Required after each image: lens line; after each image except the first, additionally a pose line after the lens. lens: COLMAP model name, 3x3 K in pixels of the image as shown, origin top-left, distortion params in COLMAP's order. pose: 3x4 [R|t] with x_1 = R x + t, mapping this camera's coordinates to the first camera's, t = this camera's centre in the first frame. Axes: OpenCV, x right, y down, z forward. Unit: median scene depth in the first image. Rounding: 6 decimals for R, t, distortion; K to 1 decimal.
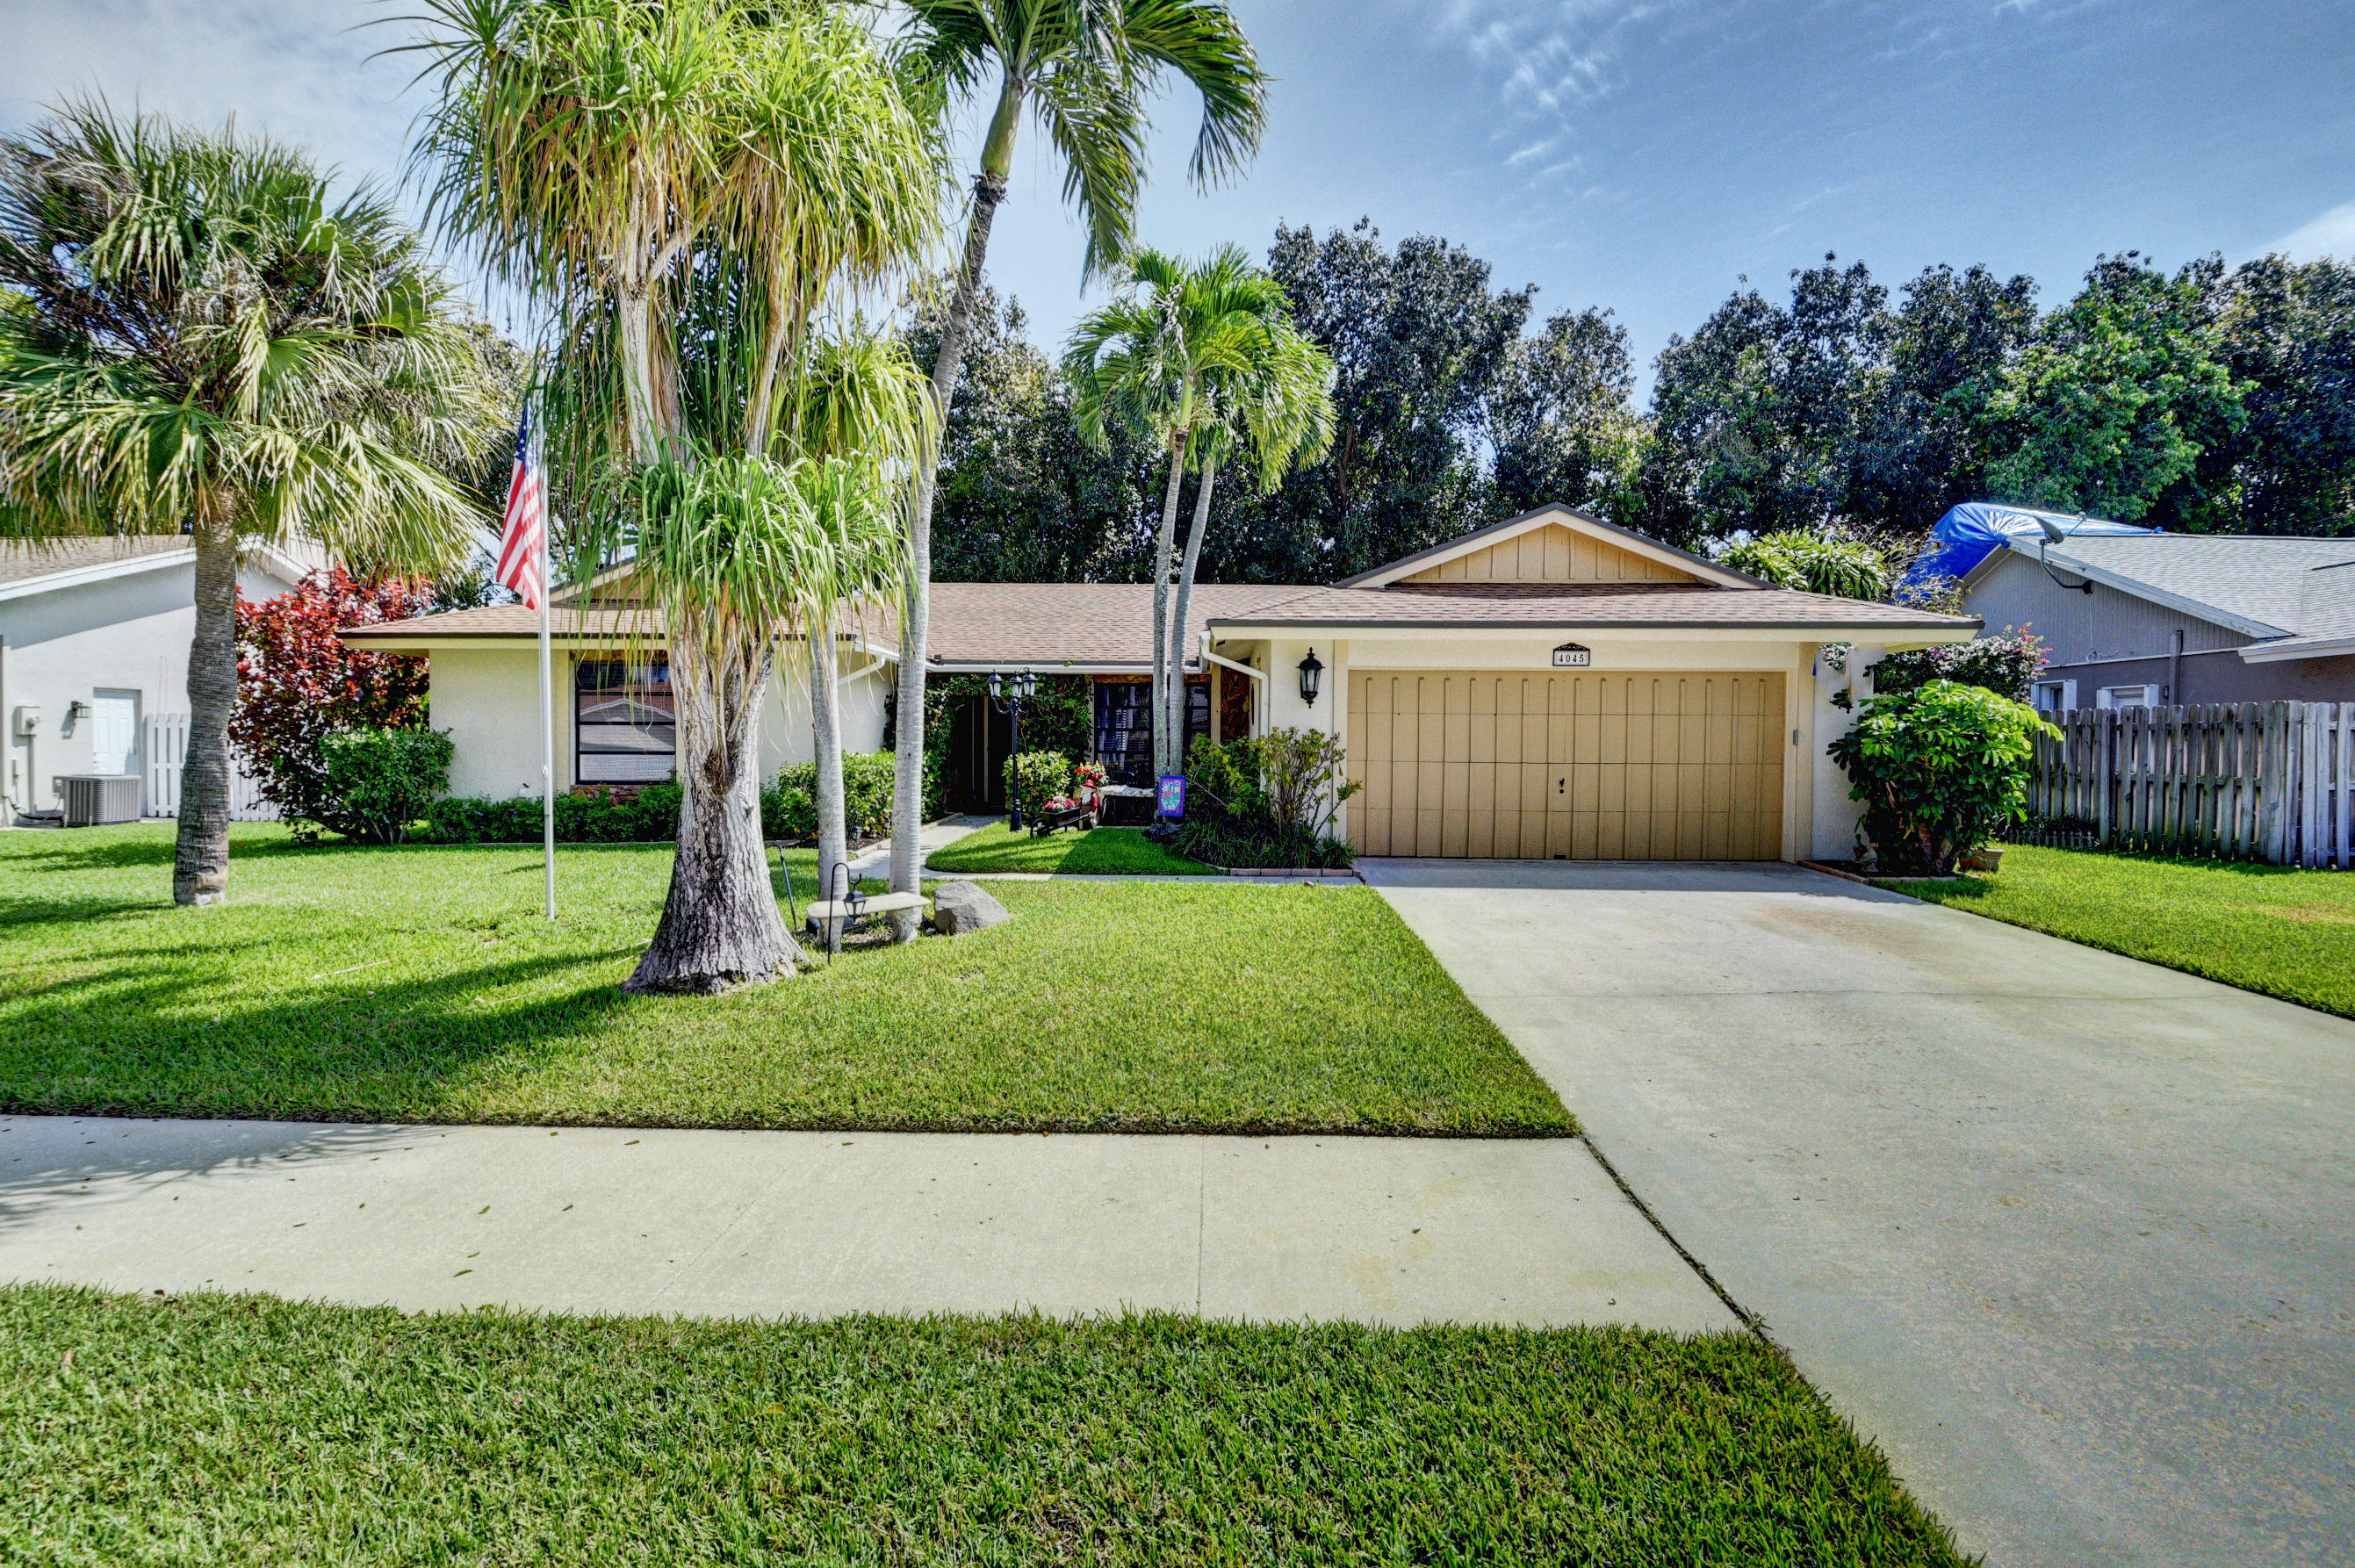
lens RADIAL K [[1141.3, 0, 1175.8], [0, 1141.3, 782.0], [0, 0, 1]] dist [-0.015814, -0.010285]
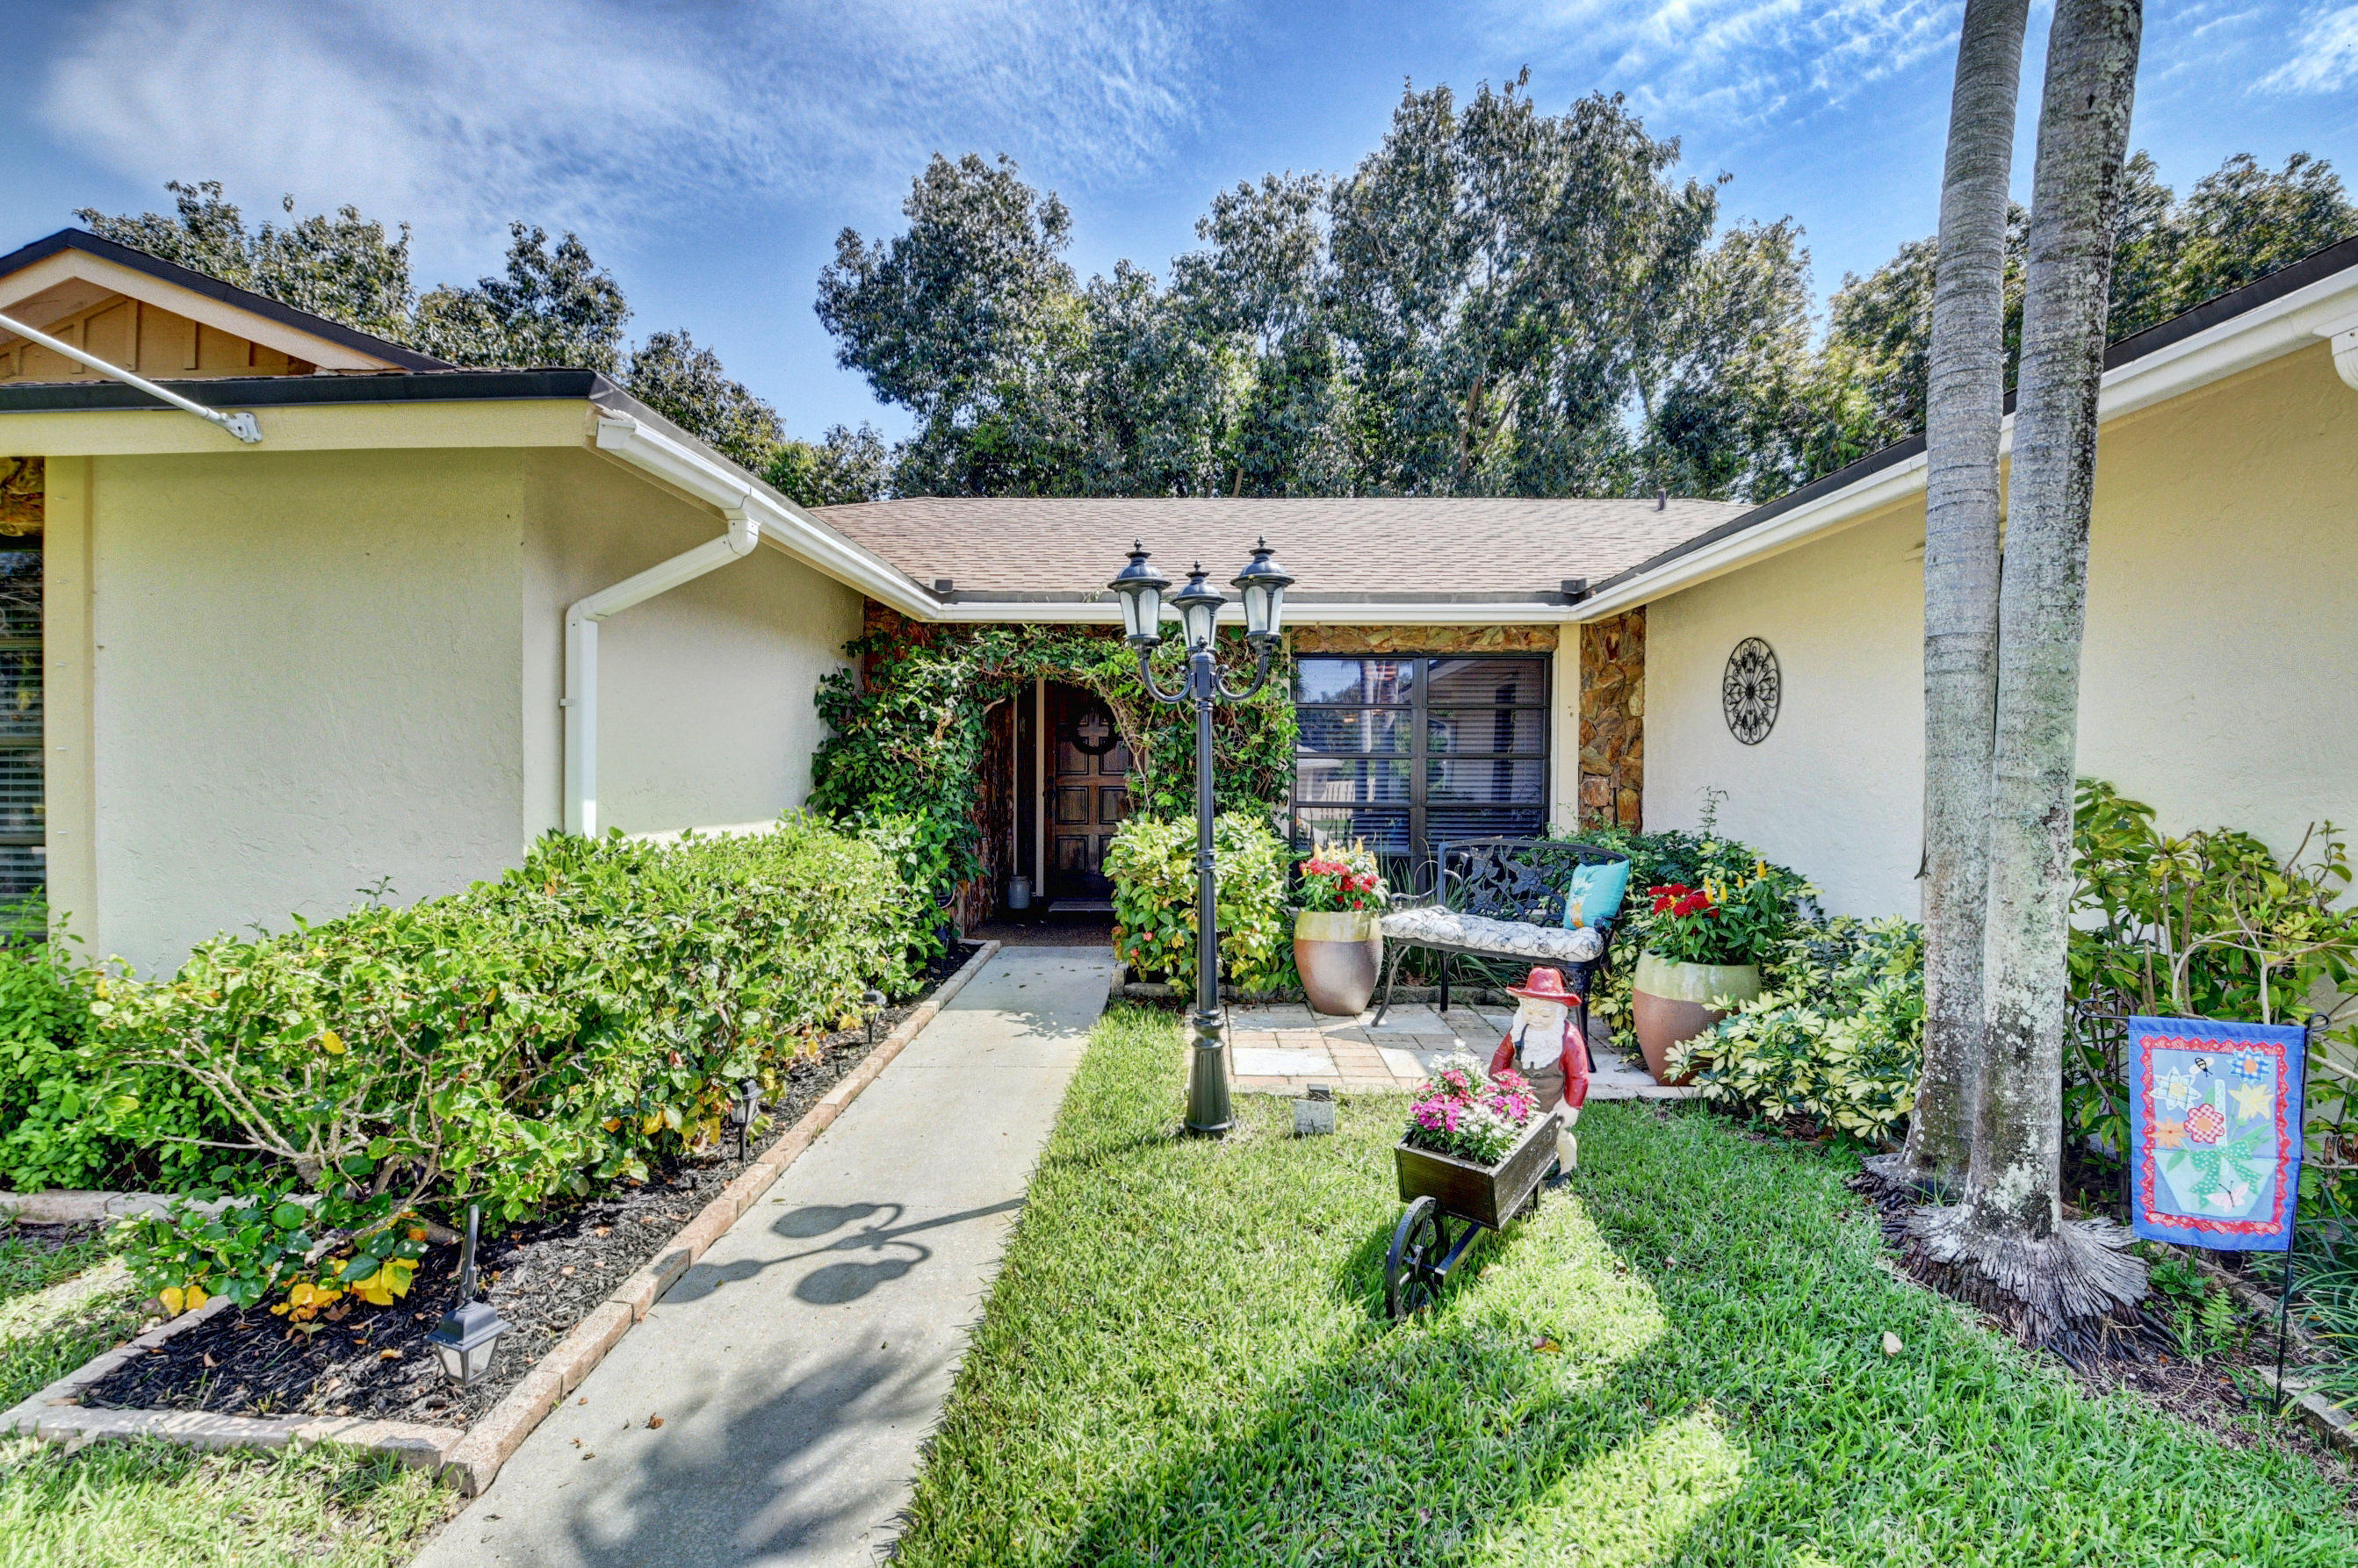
lens RADIAL K [[1040.6, 0, 1196.5], [0, 1040.6, 777.6], [0, 0, 1]] dist [0.000427, -0.017542]
pose [[0.999745, 0.001450, 0.022542, -0.161376], [-0.001062, 0.999852, -0.017185, -0.041359], [-0.022564, 0.017156, 0.999598, 0.800210]]
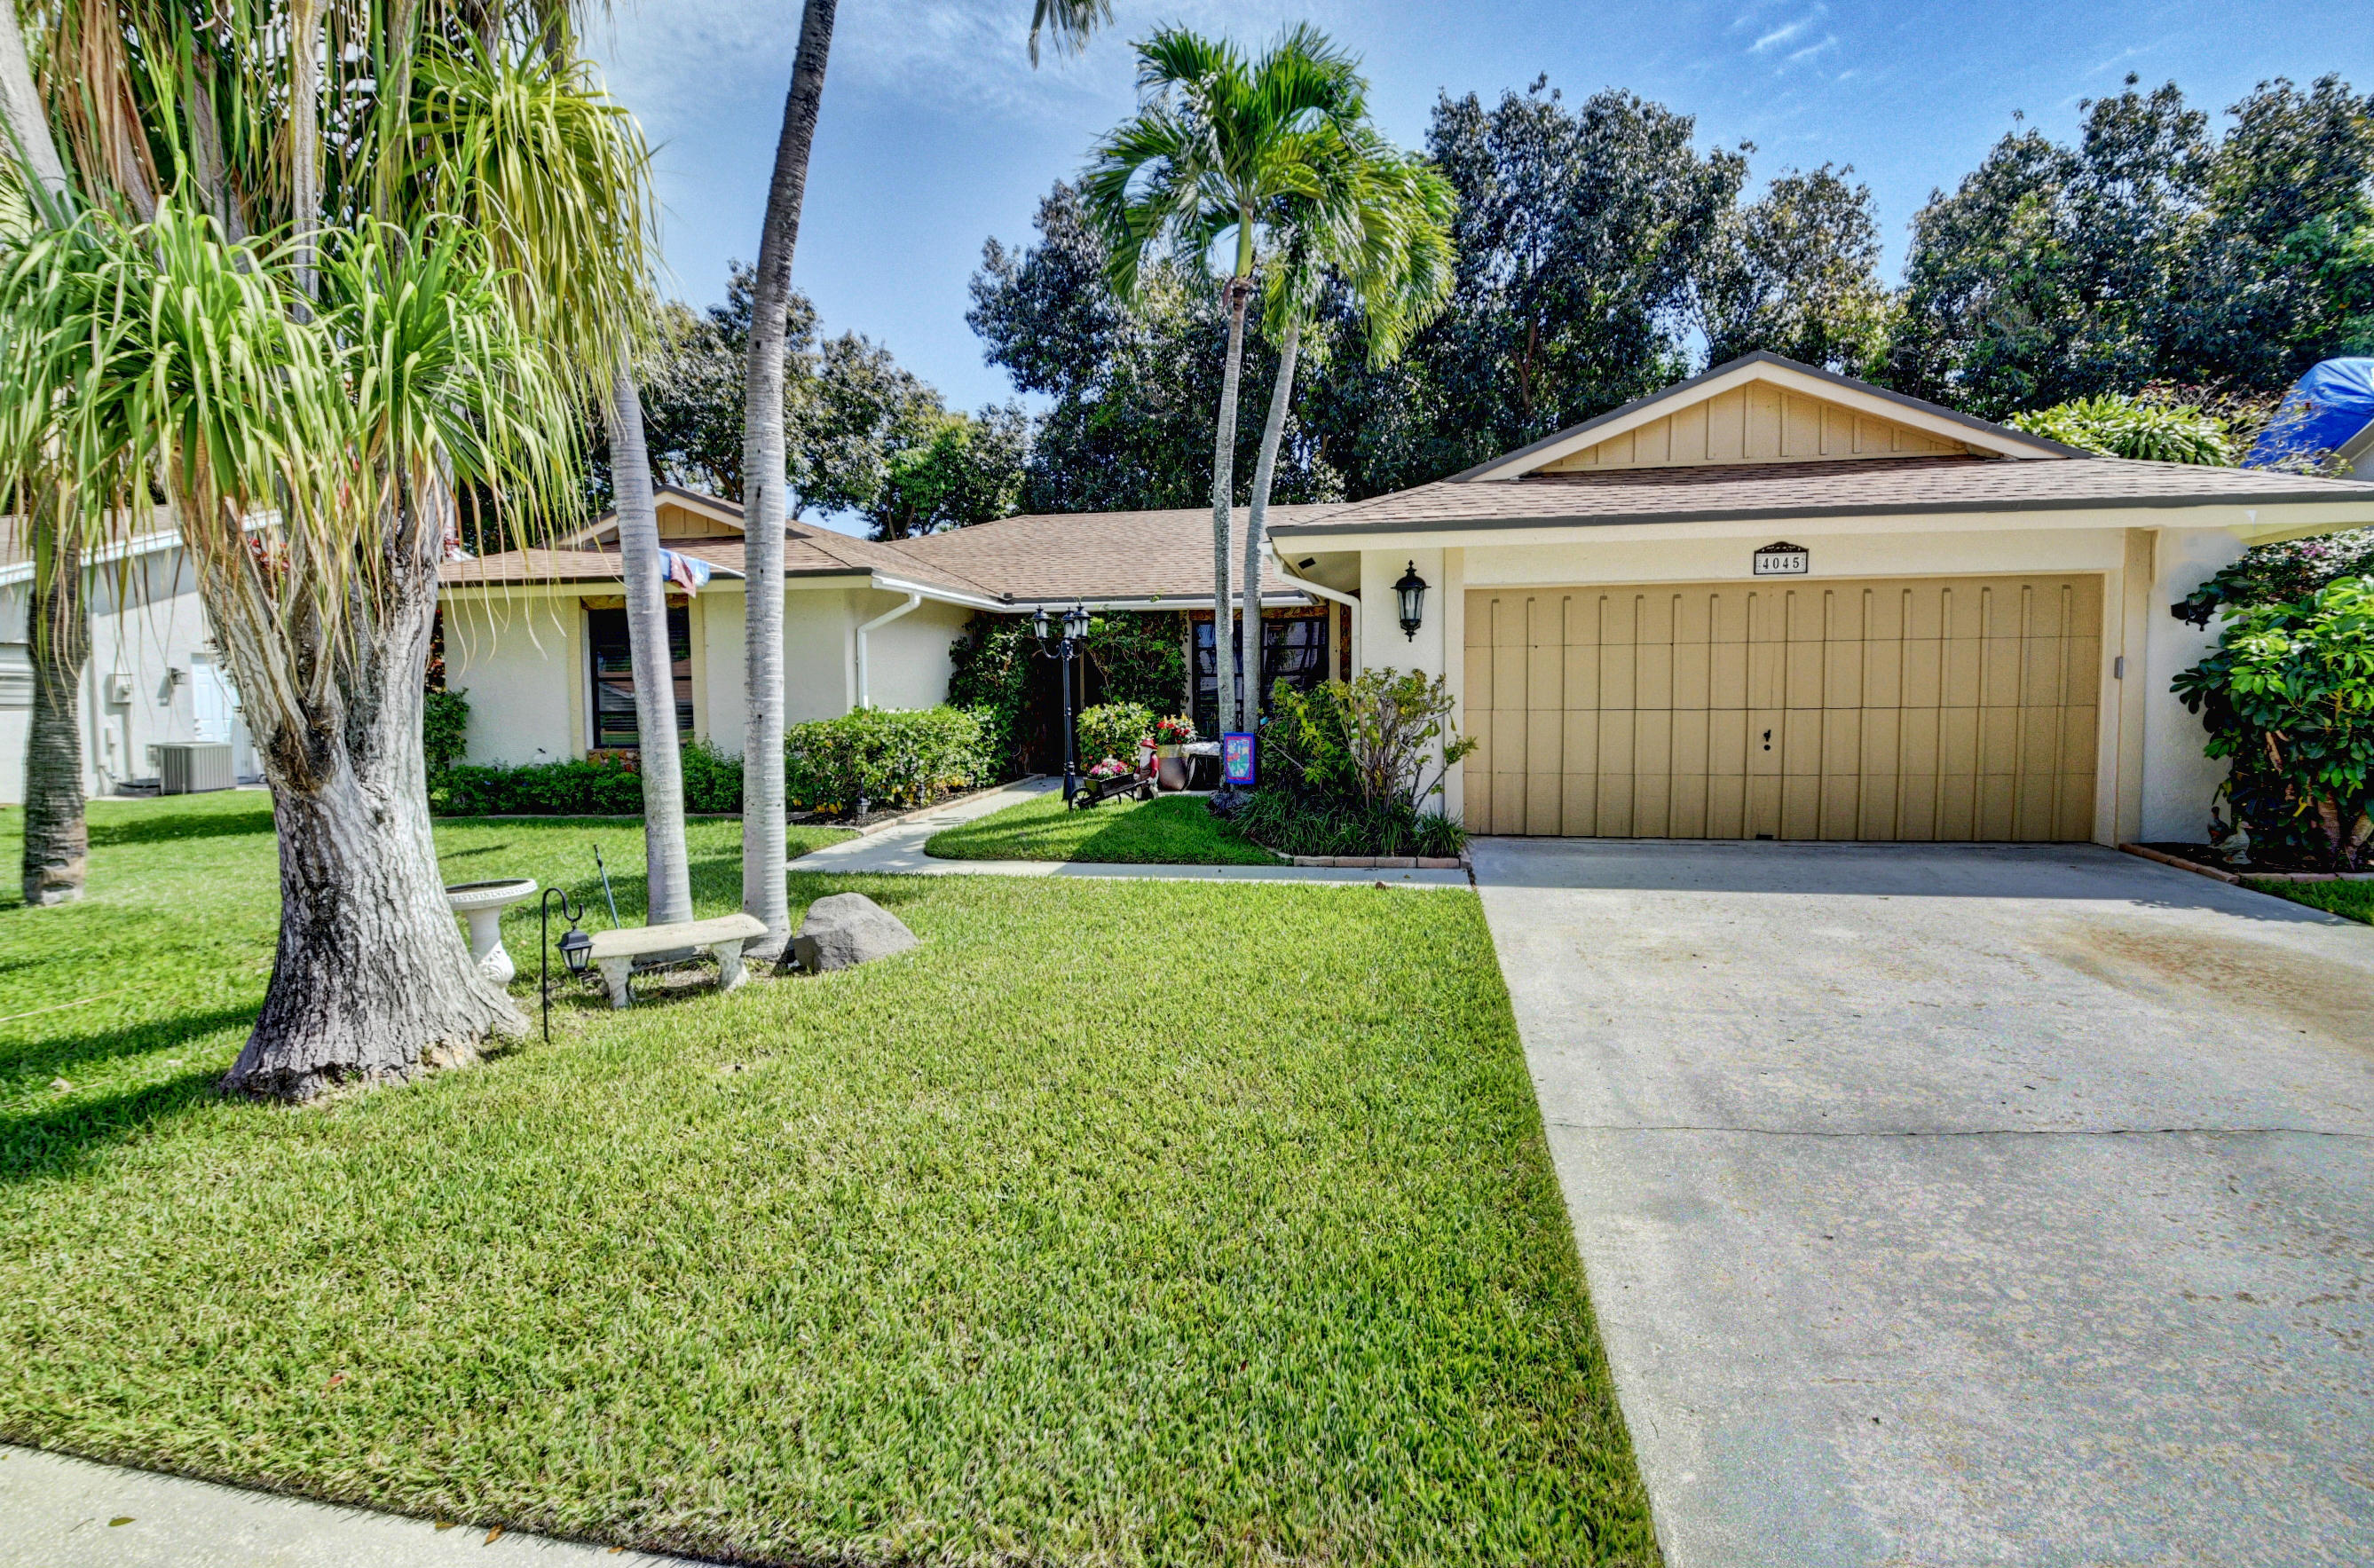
lens RADIAL K [[1150.6, 0, 1196.3], [0, 1150.6, 769.6], [0, 0, 1]] dist [-0.015814, -0.010285]
pose [[0.987832, -0.007377, -0.155349, 0.086651], [0.012925, 0.999313, 0.034732, -0.007564], [0.154986, -0.036318, 0.987249, 0.205636]]
